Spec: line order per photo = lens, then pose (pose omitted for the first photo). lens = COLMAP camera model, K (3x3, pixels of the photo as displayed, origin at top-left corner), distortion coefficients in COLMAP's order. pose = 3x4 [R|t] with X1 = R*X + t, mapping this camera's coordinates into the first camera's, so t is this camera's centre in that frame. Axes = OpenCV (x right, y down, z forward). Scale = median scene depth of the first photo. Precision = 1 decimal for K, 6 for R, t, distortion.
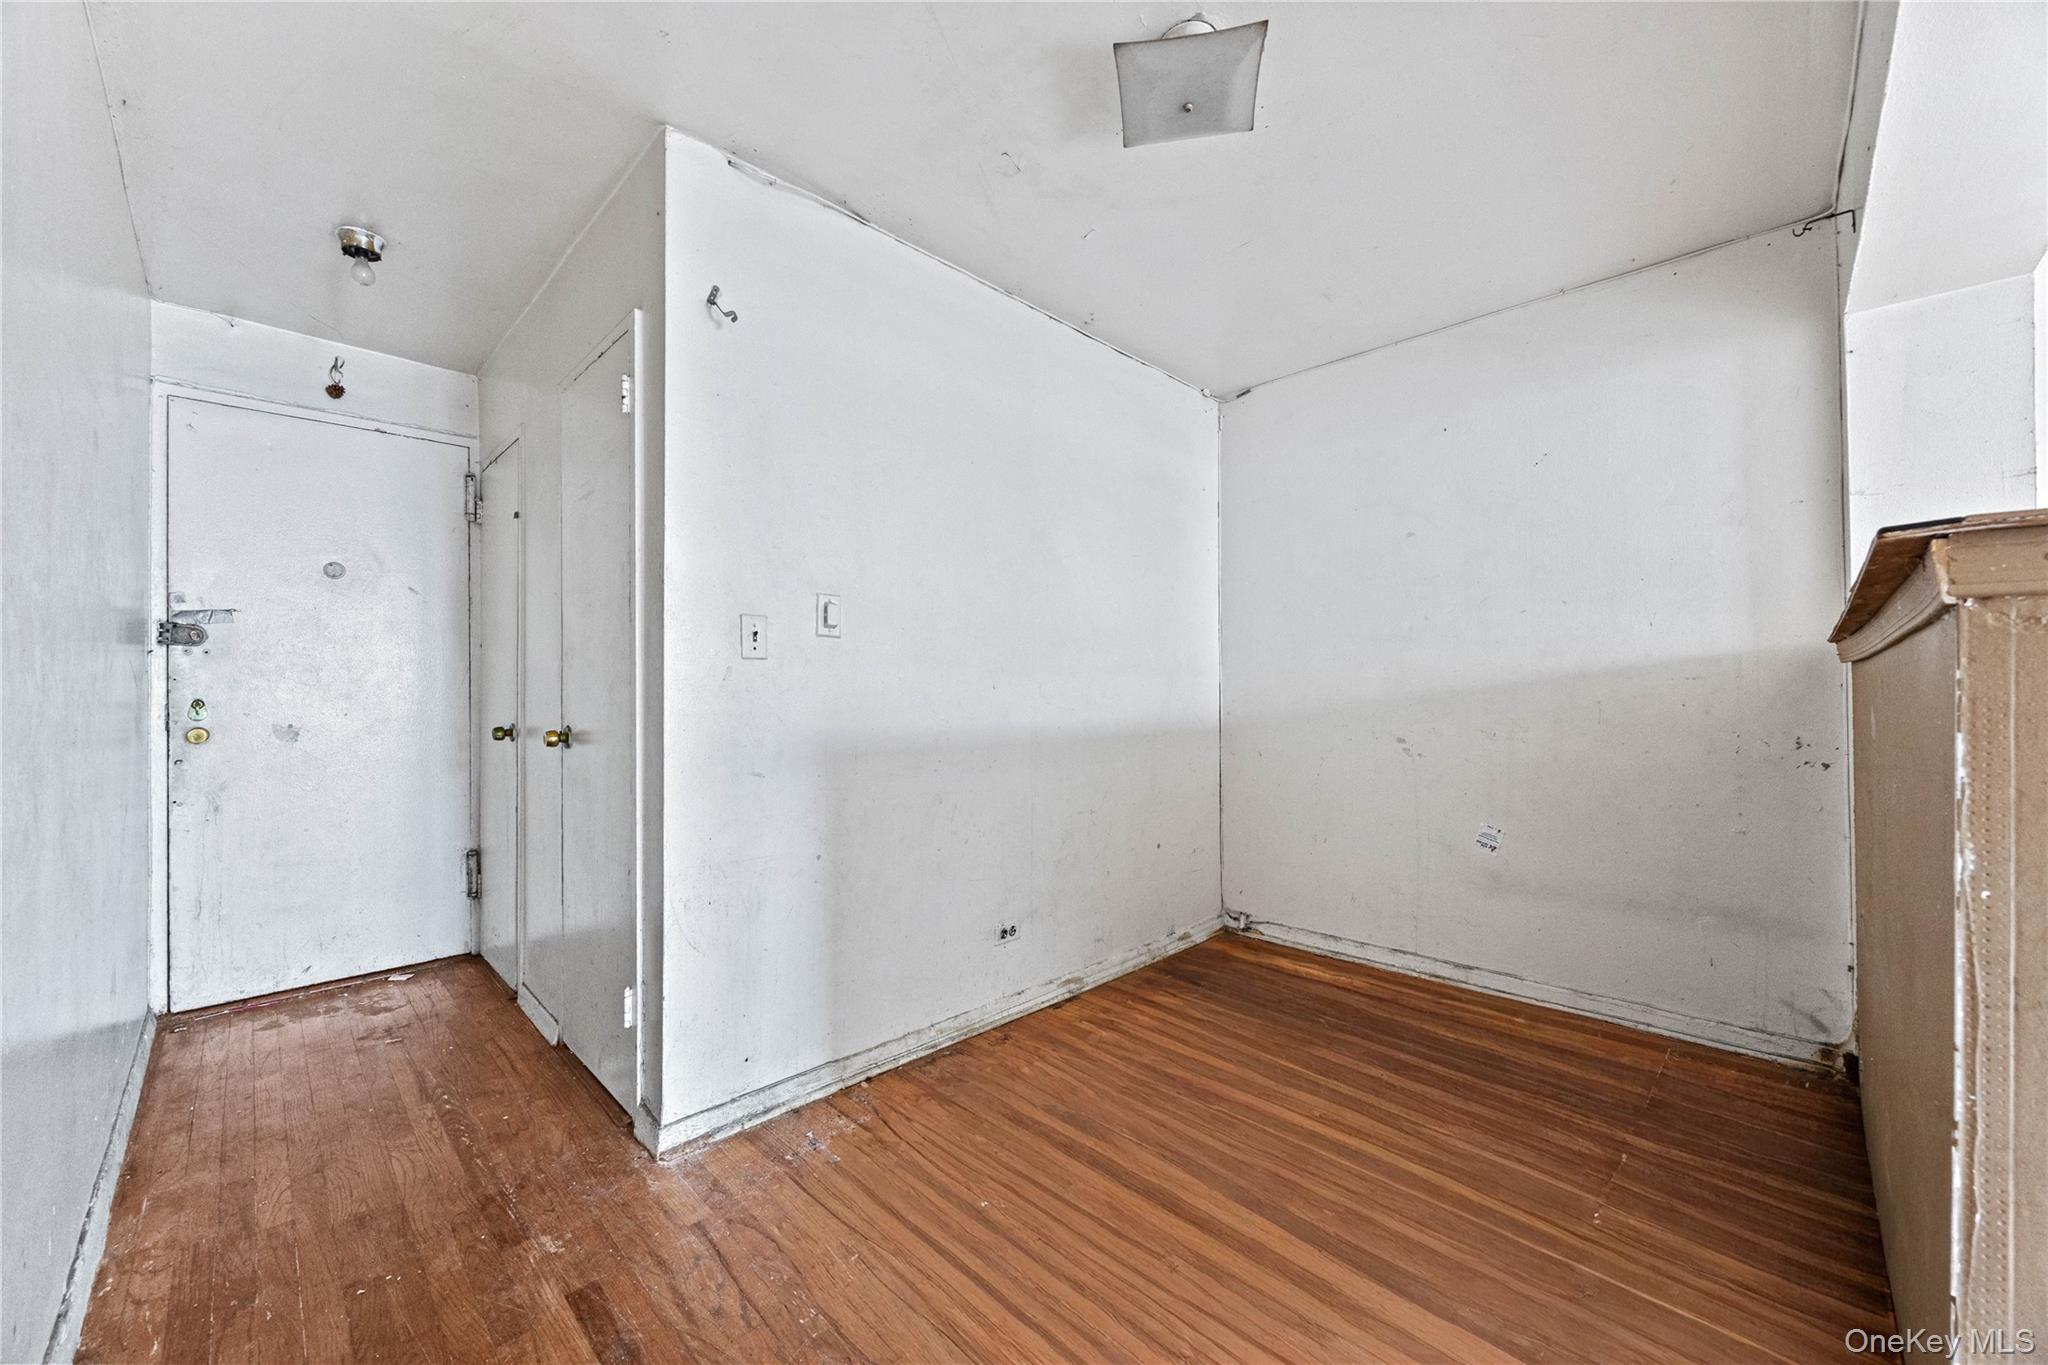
lens RADIAL K [[798.6, 0, 1034.6], [0, 798.6, 686.3], [0, 0, 1]] dist [0.001492, -0.001145]
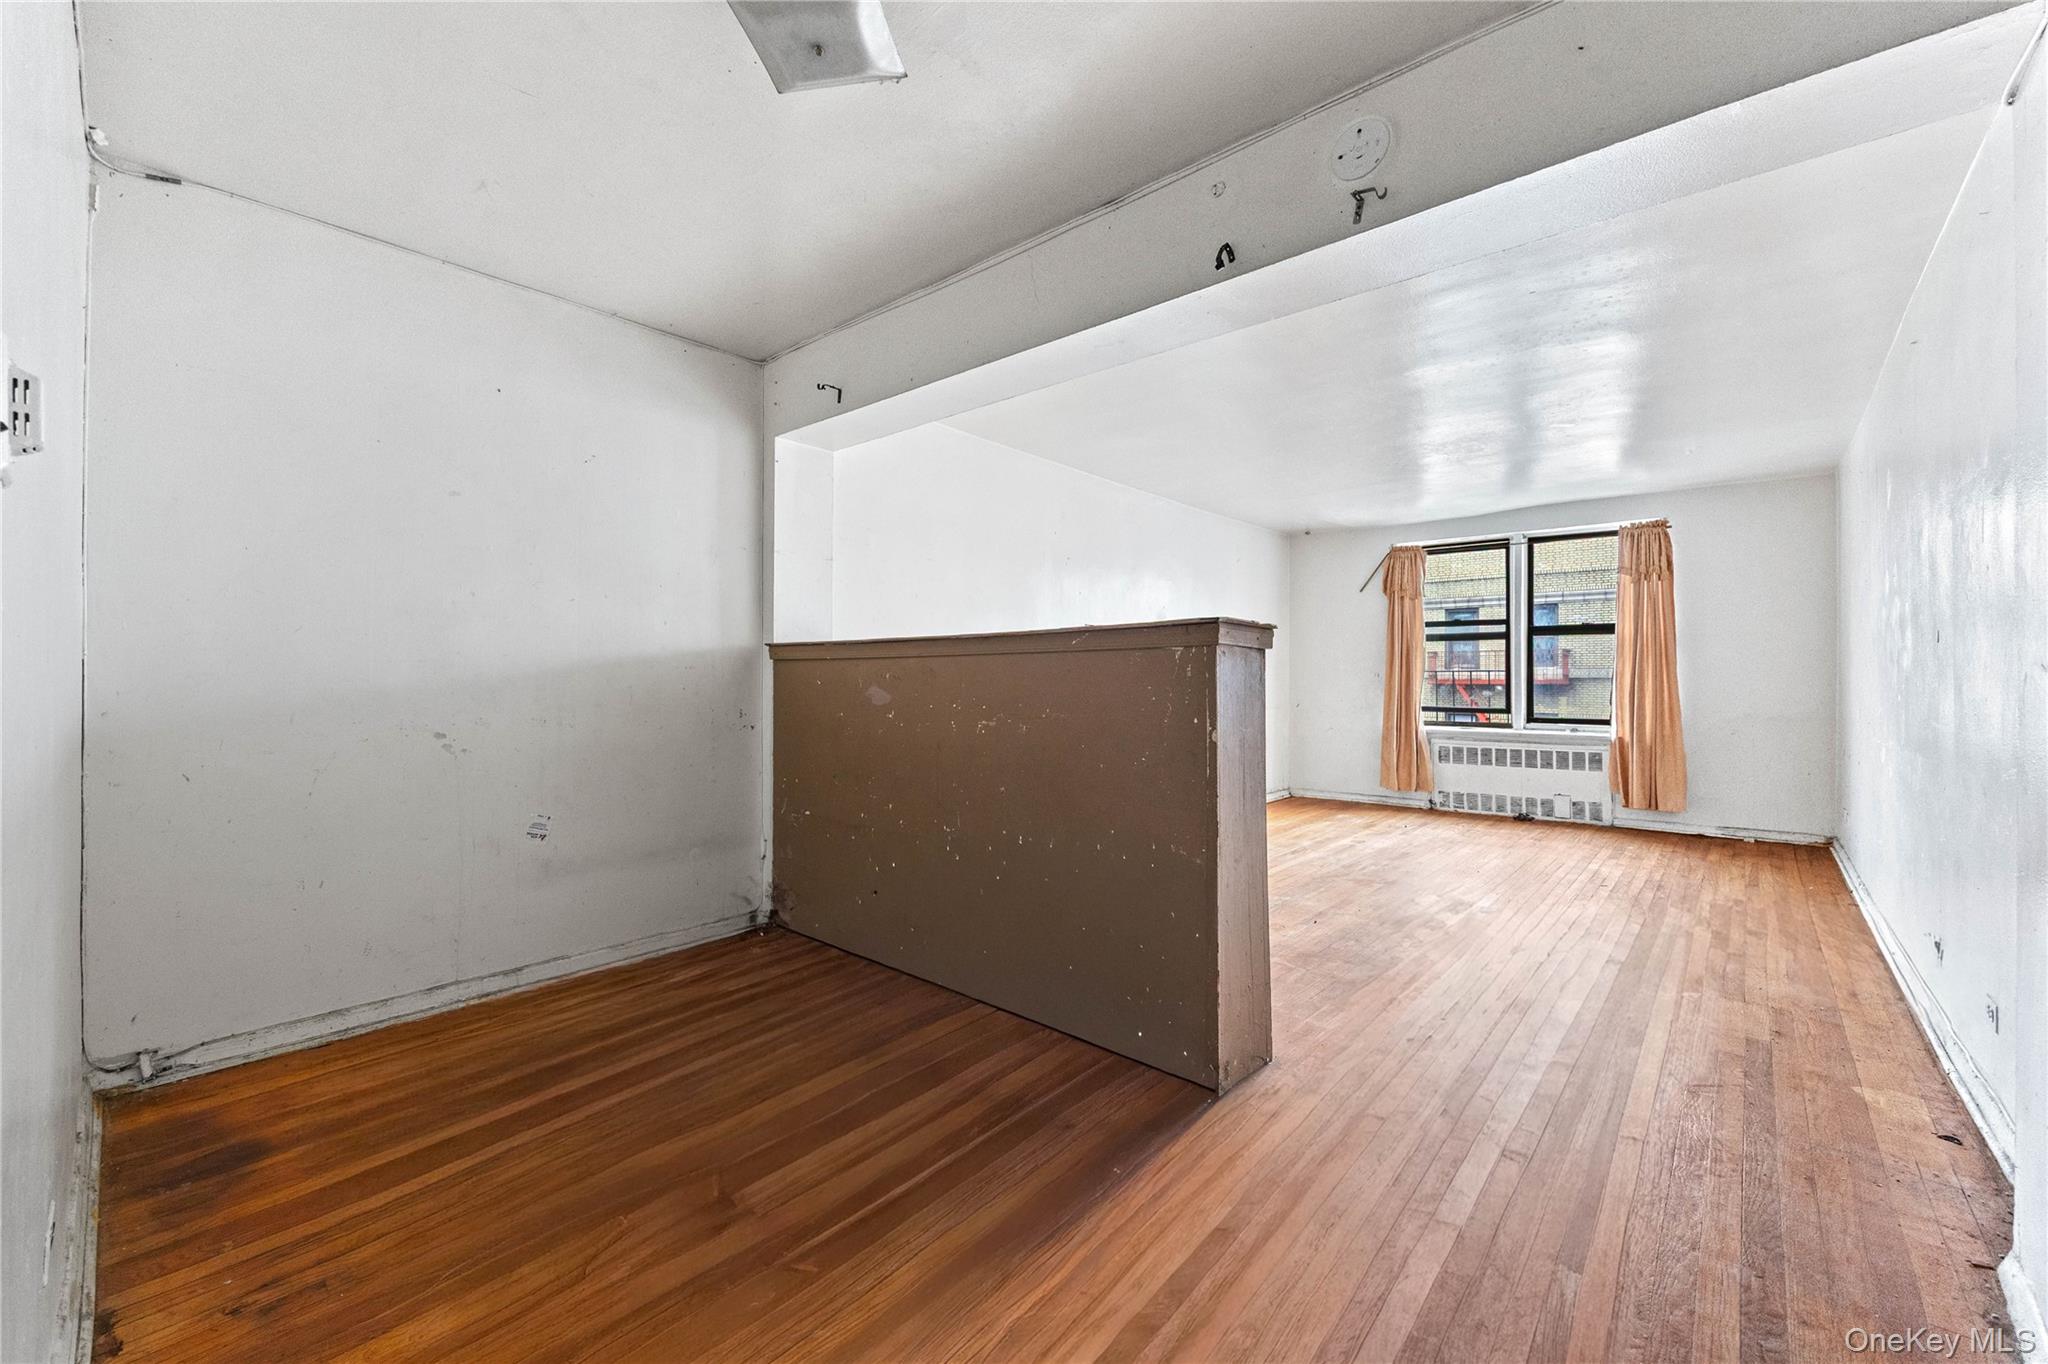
lens RADIAL K [[798.6, 0, 1018.8], [0, 798.6, 674.6], [0, 0, 1]] dist [0.001492, -0.001145]
pose [[-0.052321, 0.007359, 0.998603, -0.442694], [-0.009114, 0.999928, -0.007846, 0.005335], [-0.998589, -0.009512, -0.052250, 0.471094]]
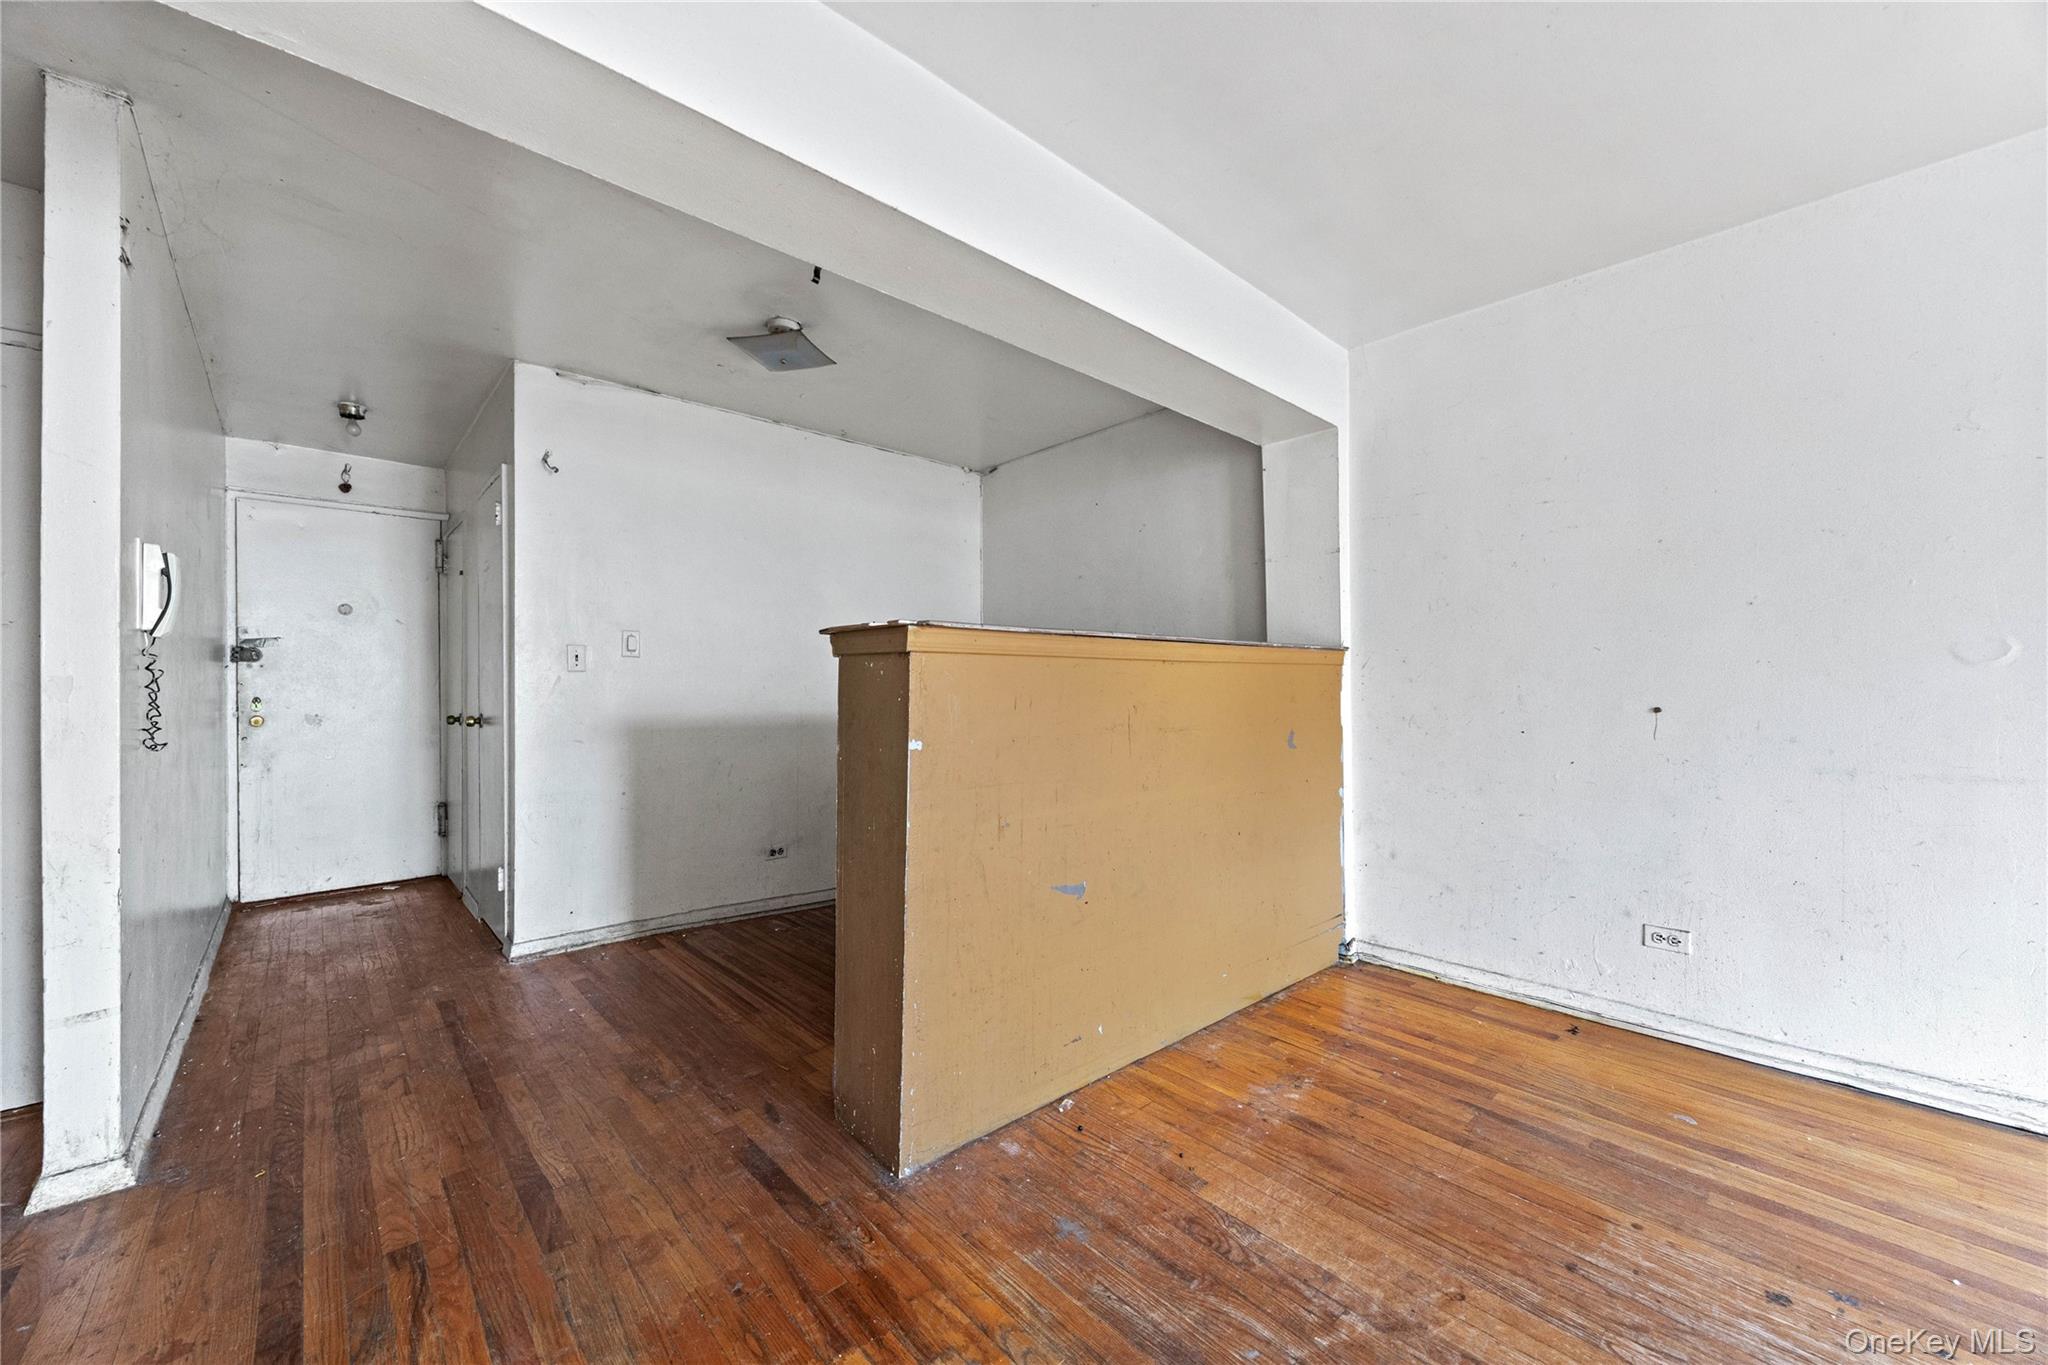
lens RADIAL K [[798.6, 0, 1028.2], [0, 798.6, 686.5], [0, 0, 1]] dist [0.001492, -0.001145]
pose [[0.999009, -0.003231, -0.044380, 0.480760], [0.003327, 0.999992, 0.002095, -0.002430], [0.044373, -0.002240, 0.999013, -0.447362]]
